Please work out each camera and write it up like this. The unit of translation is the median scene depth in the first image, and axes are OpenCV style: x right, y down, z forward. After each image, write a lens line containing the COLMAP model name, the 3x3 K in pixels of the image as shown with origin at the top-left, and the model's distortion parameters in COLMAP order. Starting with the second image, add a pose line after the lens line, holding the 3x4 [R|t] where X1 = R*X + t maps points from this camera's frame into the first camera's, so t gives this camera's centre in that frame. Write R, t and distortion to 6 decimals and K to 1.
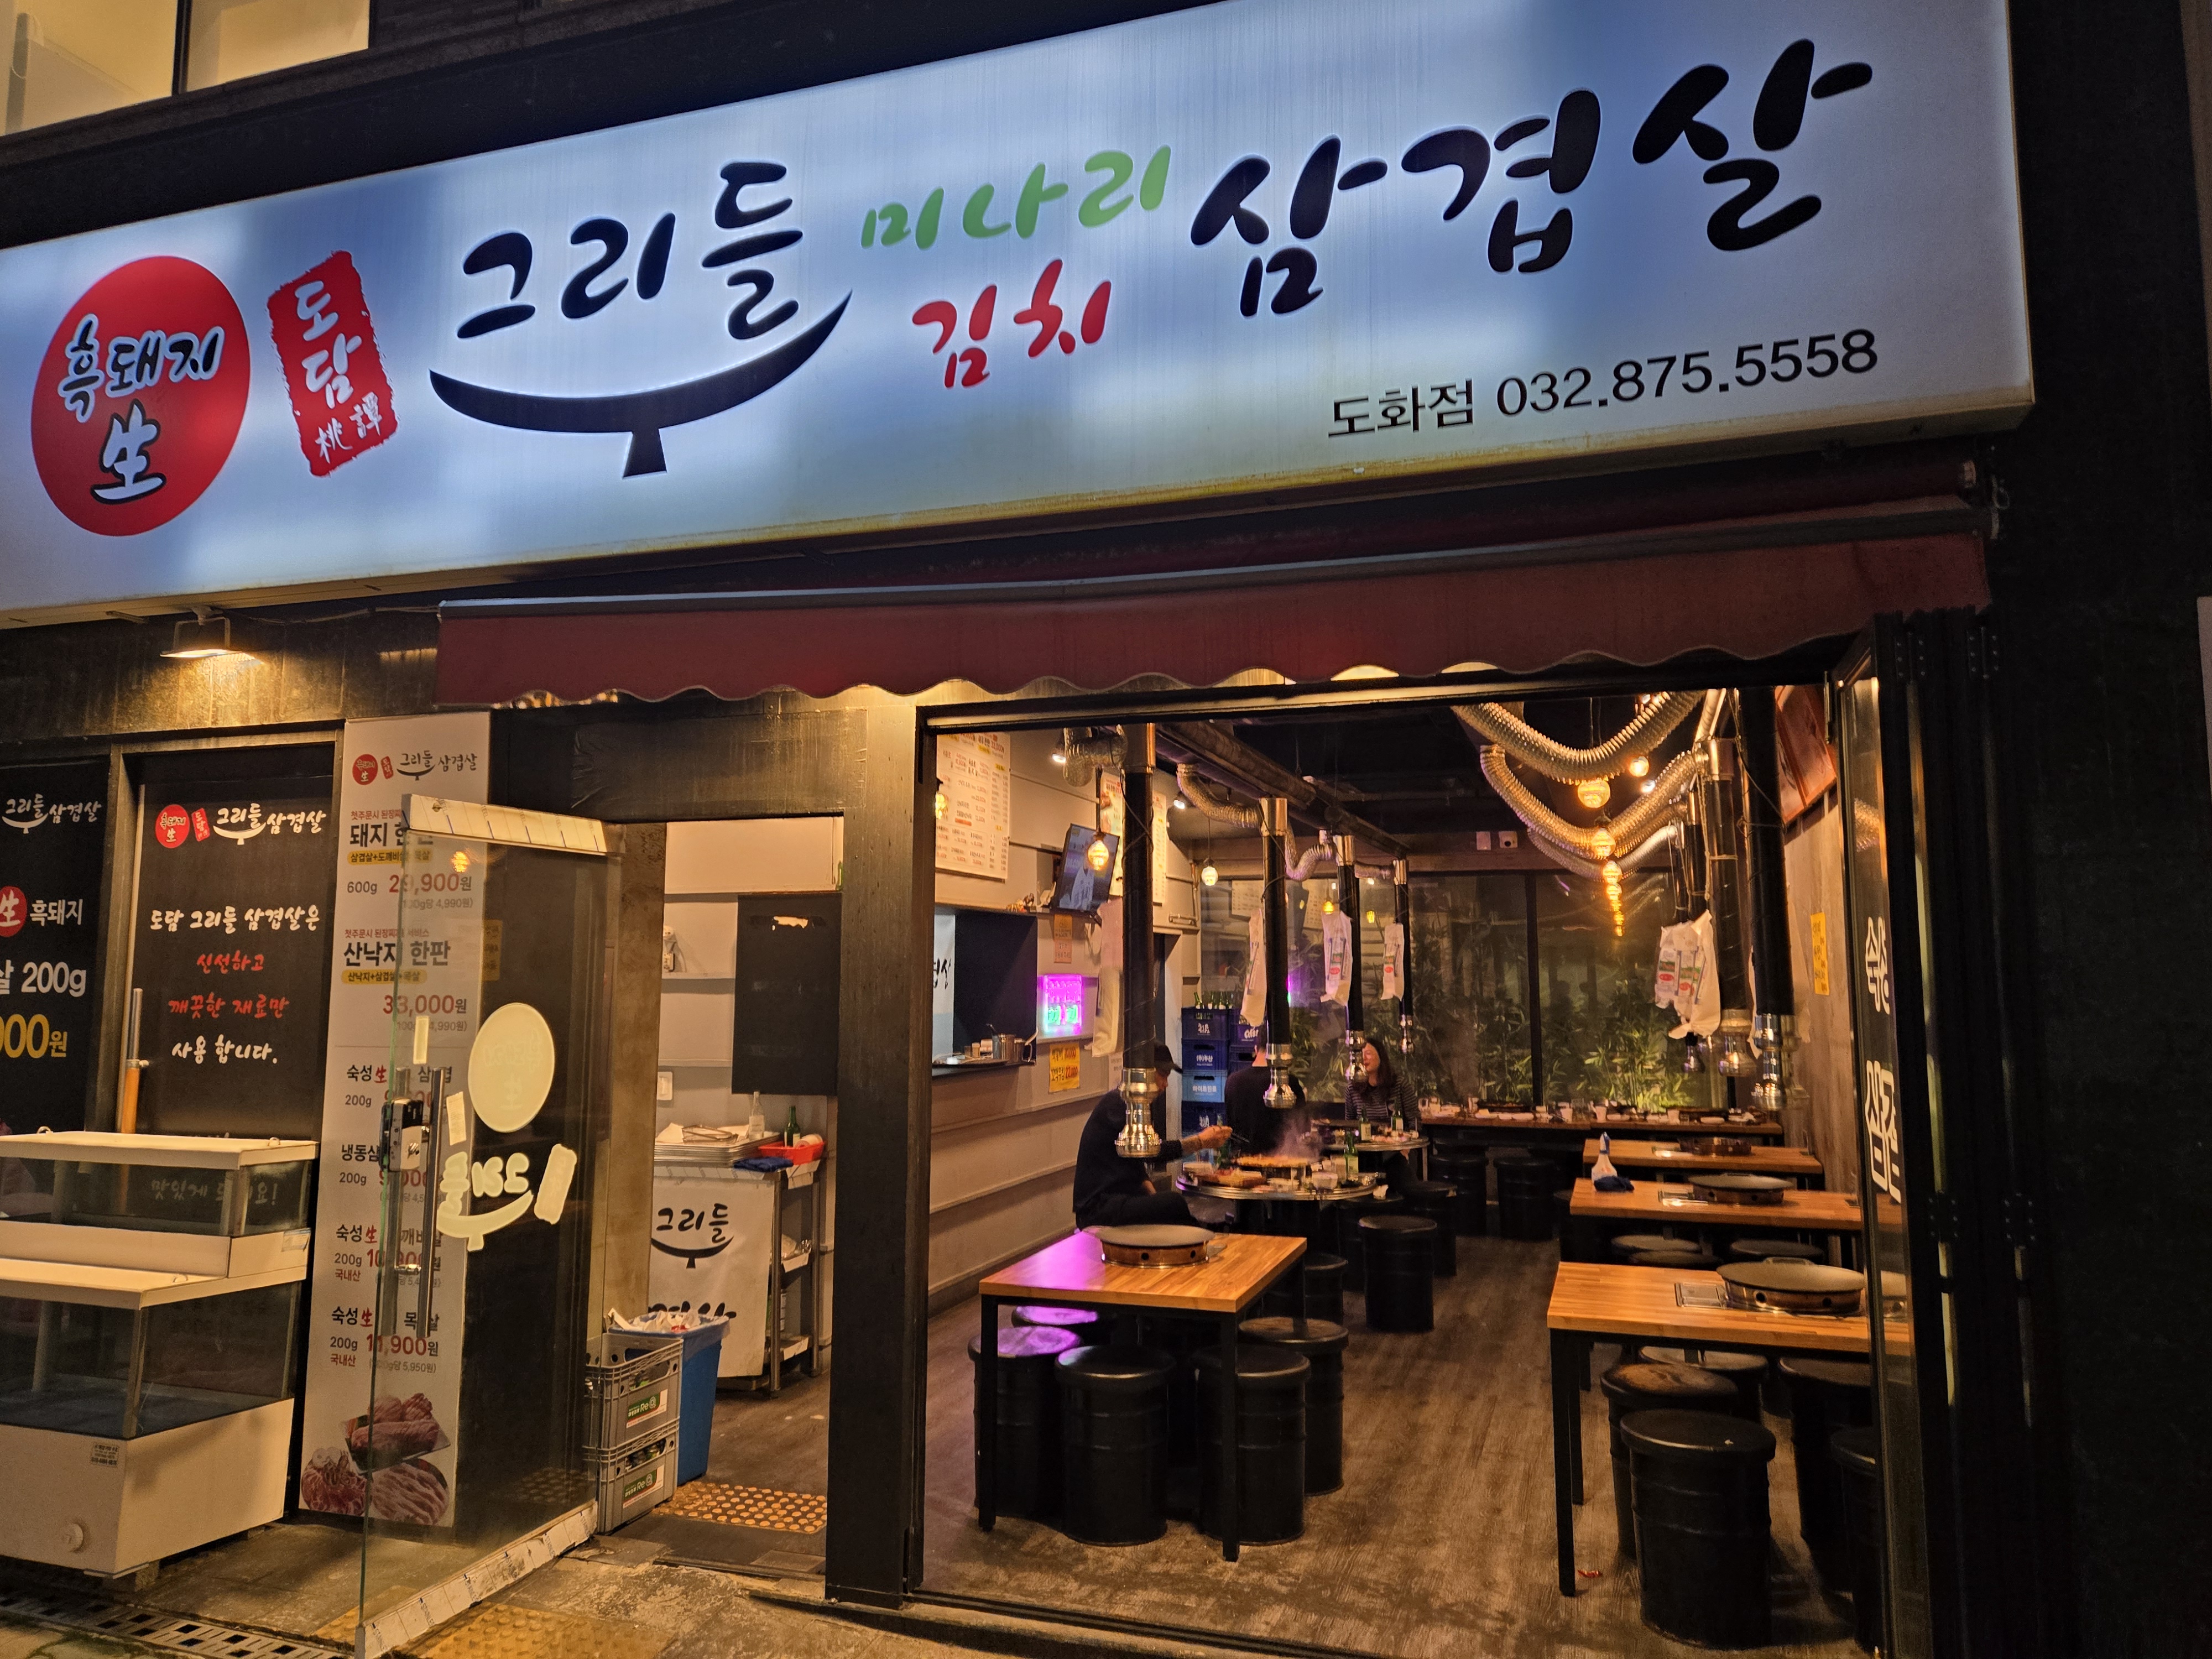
lens RADIAL K [[1473.4, 0, 1104.9], [0, 1473.4, 838.6], [0, 0, 1]] dist [0.073760, 0.002880]
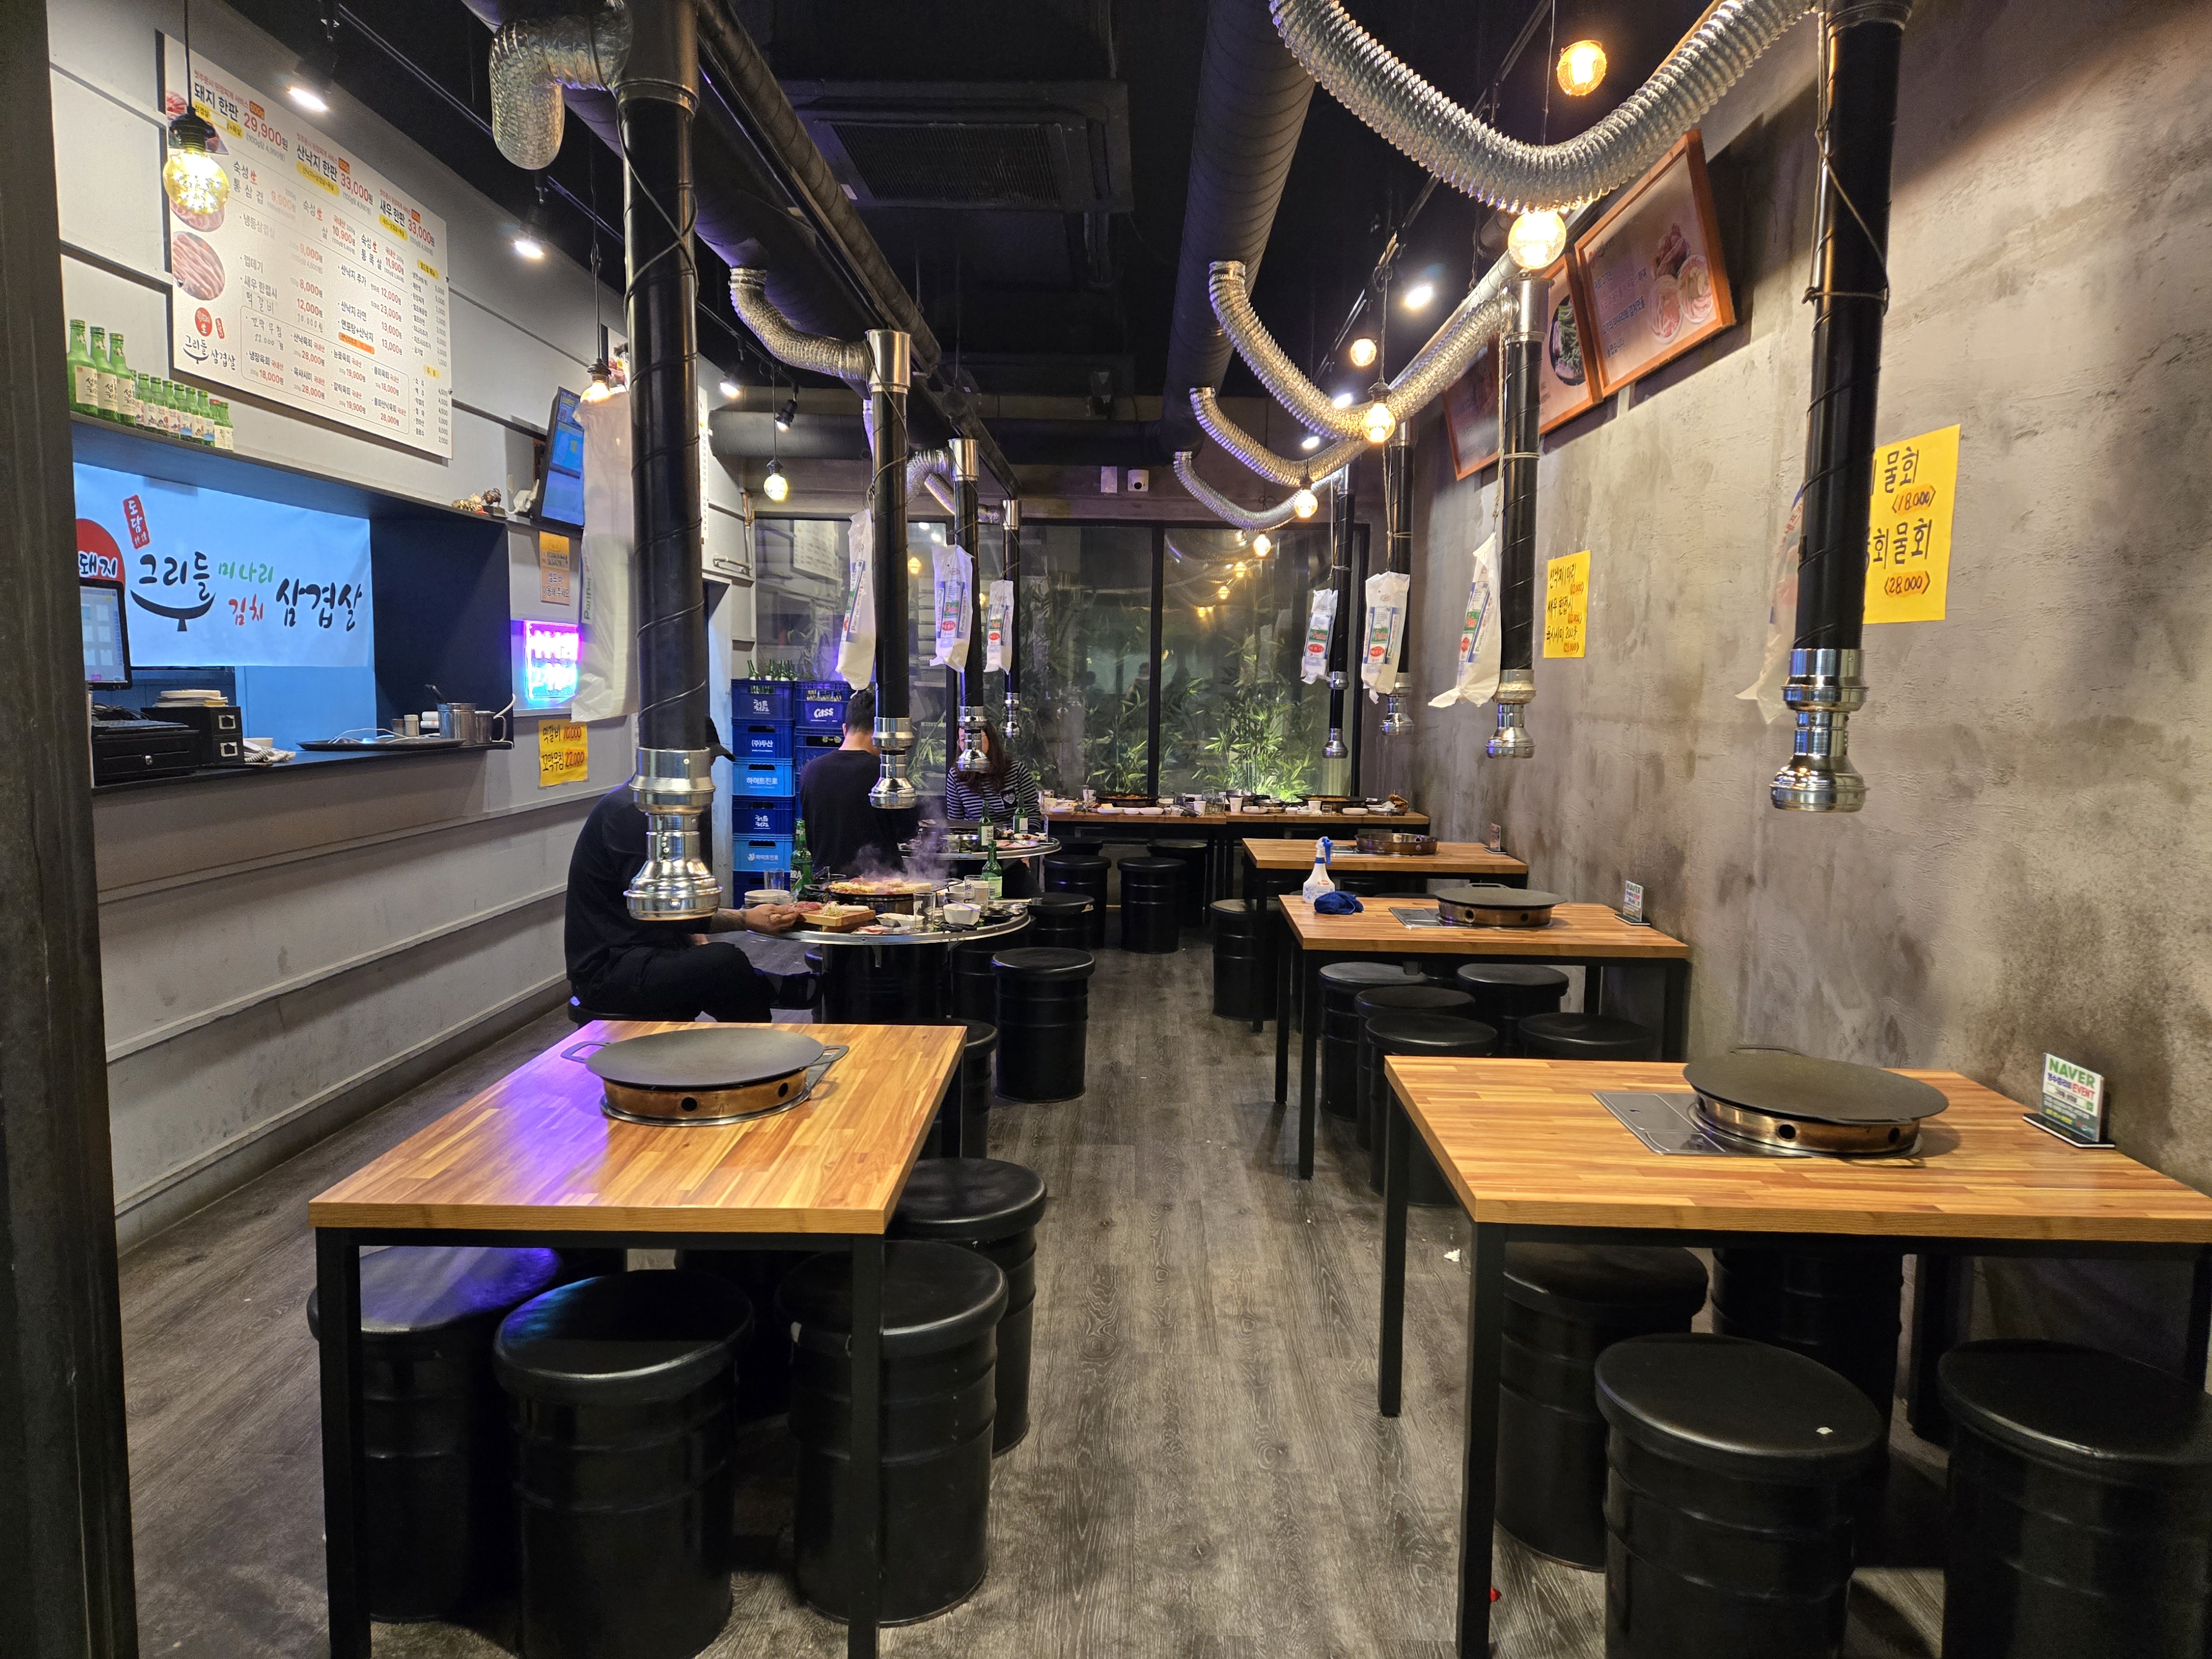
lens RADIAL K [[1473.4, 0, 1104.9], [0, 1473.4, 838.6], [0, 0, 1]] dist [0.073760, 0.002880]
pose [[0.954153, -0.015423, 0.298923, 0.007106], [-0.046692, 0.978777, 0.199539, 0.048204], [-0.295656, -0.204348, 0.933182, 0.293623]]
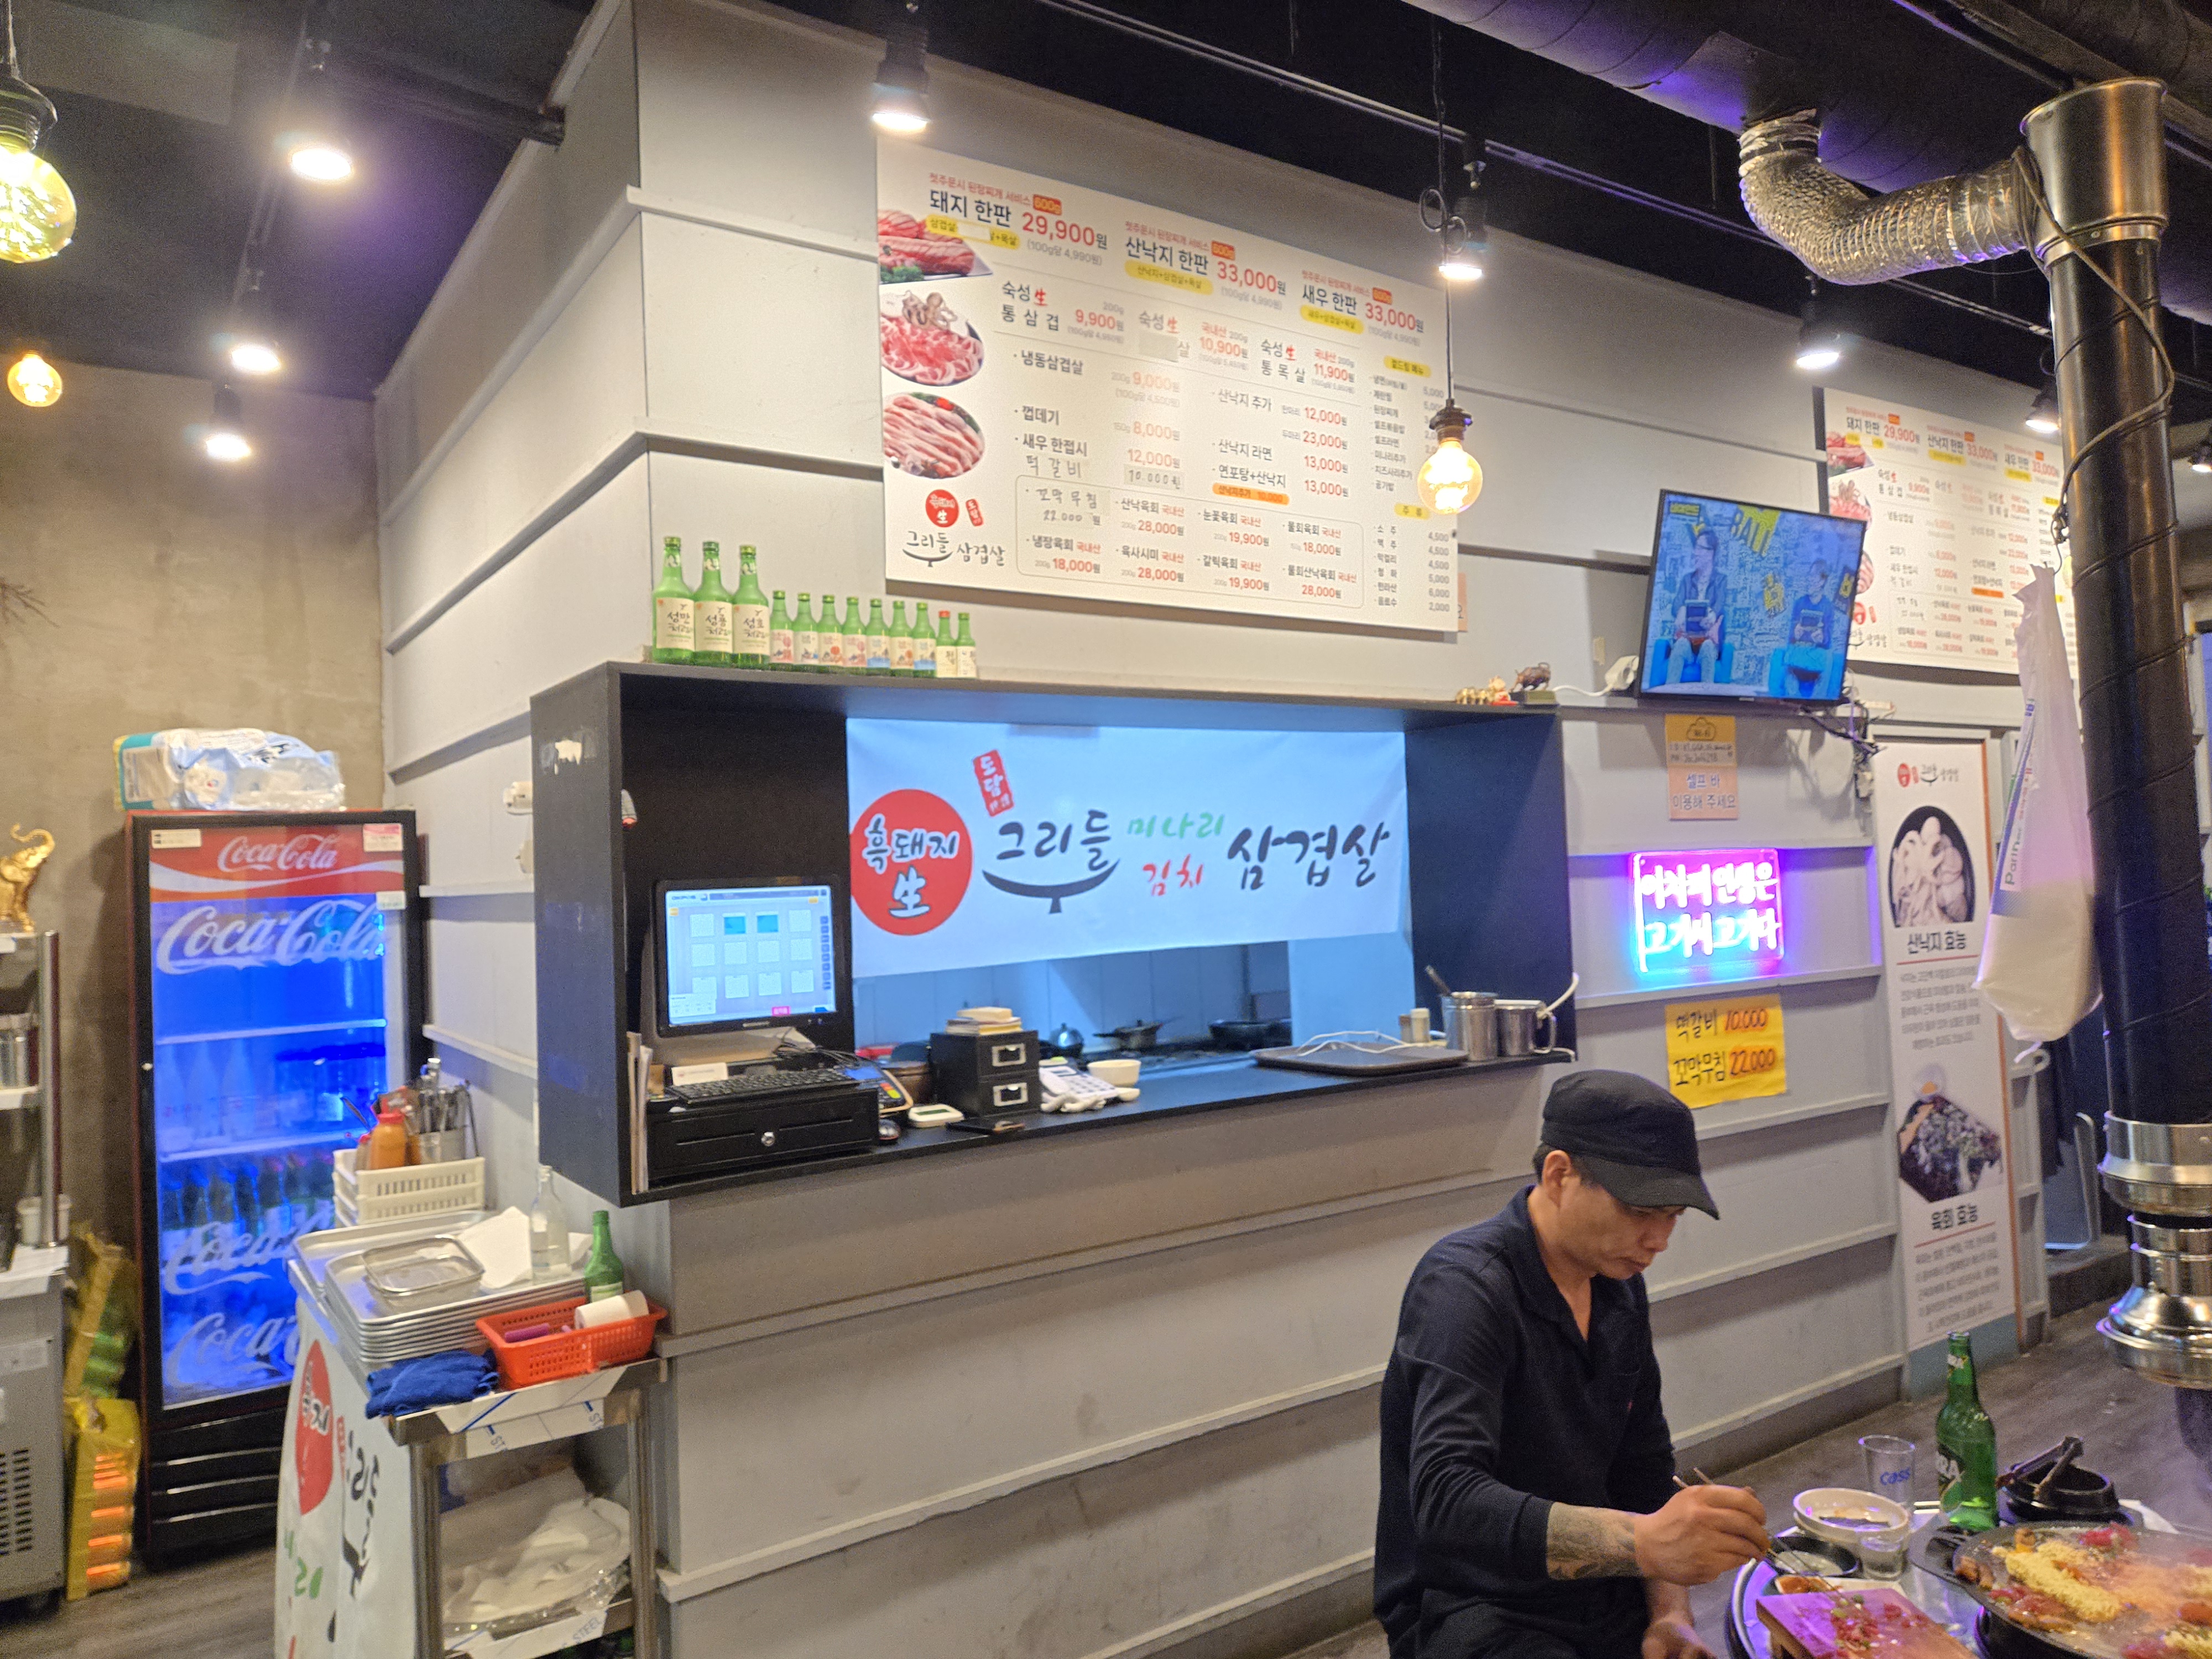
lens RADIAL K [[1460.5, 0, 1063.7], [0, 1460.5, 814.6], [0, 0, 1]] dist [0.123767, -0.156970]
pose [[0.788314, -0.043396, -0.613740, 0.111177], [0.087058, 0.995341, 0.041443, 0.056041], [0.609082, -0.086101, 0.788420, 0.626836]]
